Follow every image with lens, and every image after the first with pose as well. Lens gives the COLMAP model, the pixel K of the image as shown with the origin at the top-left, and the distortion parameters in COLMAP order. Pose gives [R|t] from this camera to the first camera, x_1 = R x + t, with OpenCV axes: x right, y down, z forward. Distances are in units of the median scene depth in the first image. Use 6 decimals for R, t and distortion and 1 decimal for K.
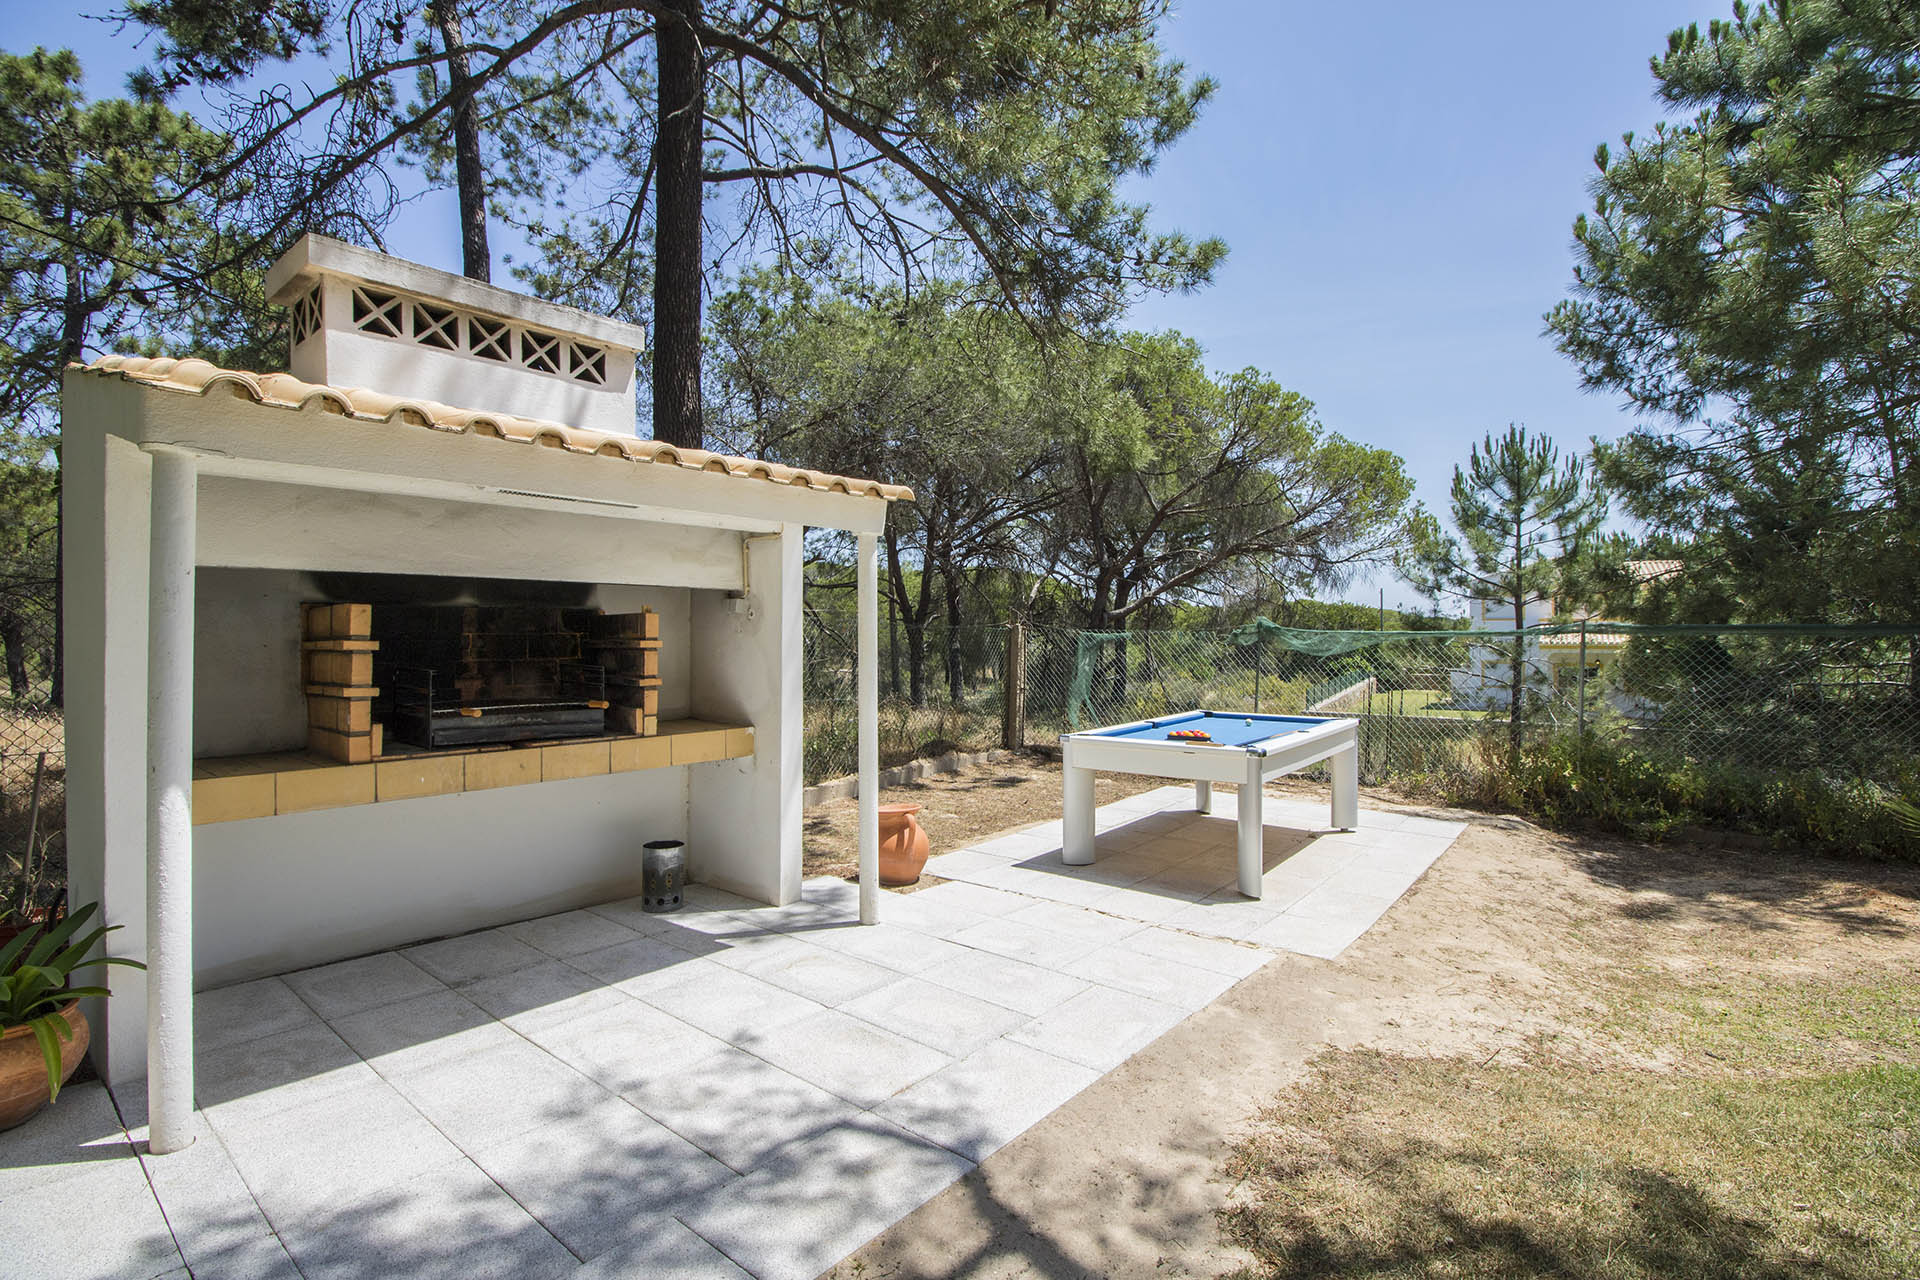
lens RADIAL K [[887.7, 0, 963.4], [0, 887.7, 646.1], [0, 0, 1]] dist [0.004697, 0.000433]
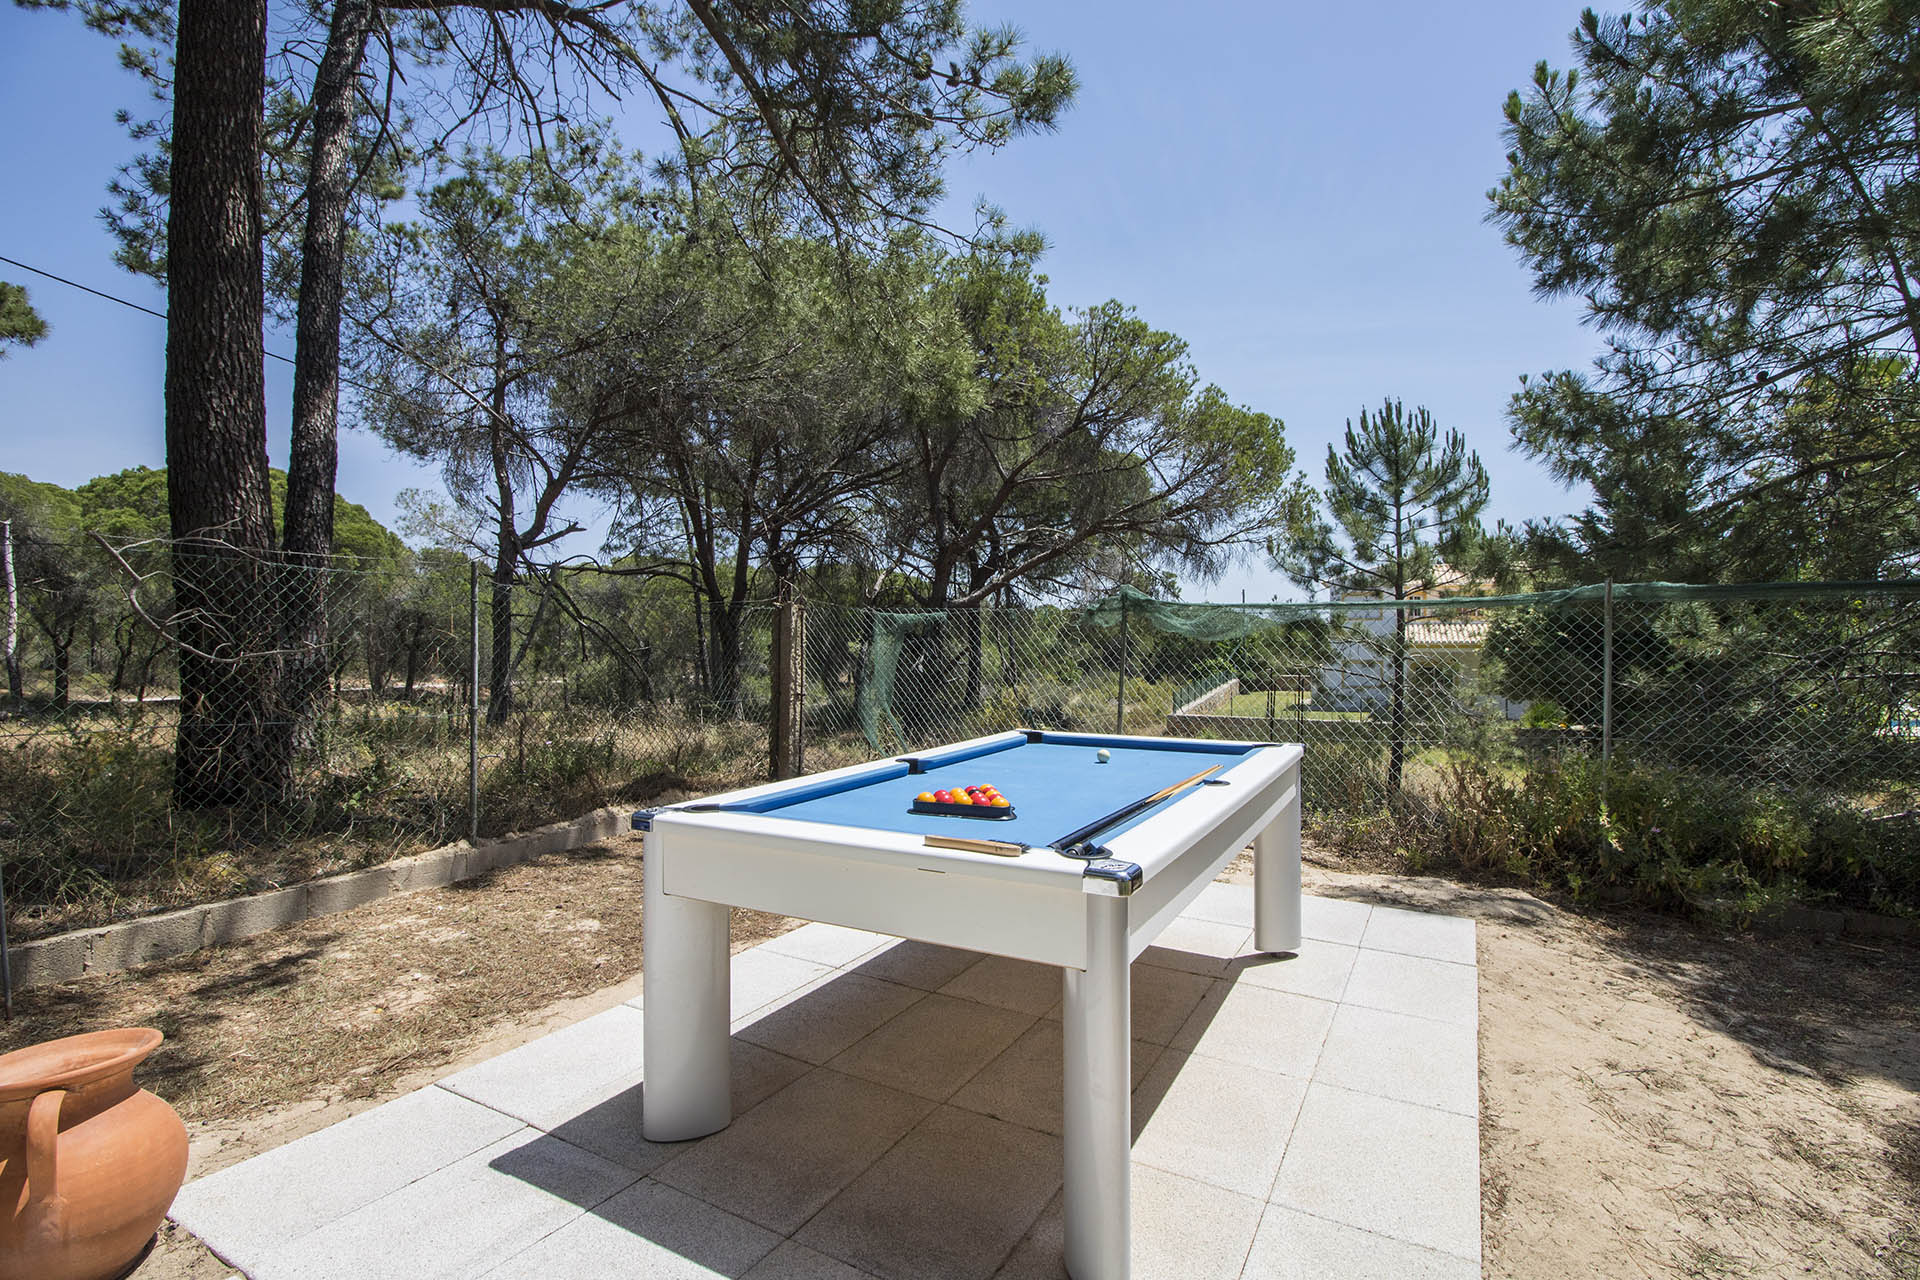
lens RADIAL K [[887.7, 0, 958.9], [0, 887.7, 638.2], [0, 0, 1]] dist [0.004697, 0.000433]
pose [[0.990717, -0.002717, 0.135917, 0.055915], [0.004756, 0.999881, -0.014682, 0.008436], [-0.135861, 0.015192, 0.990611, 0.166611]]
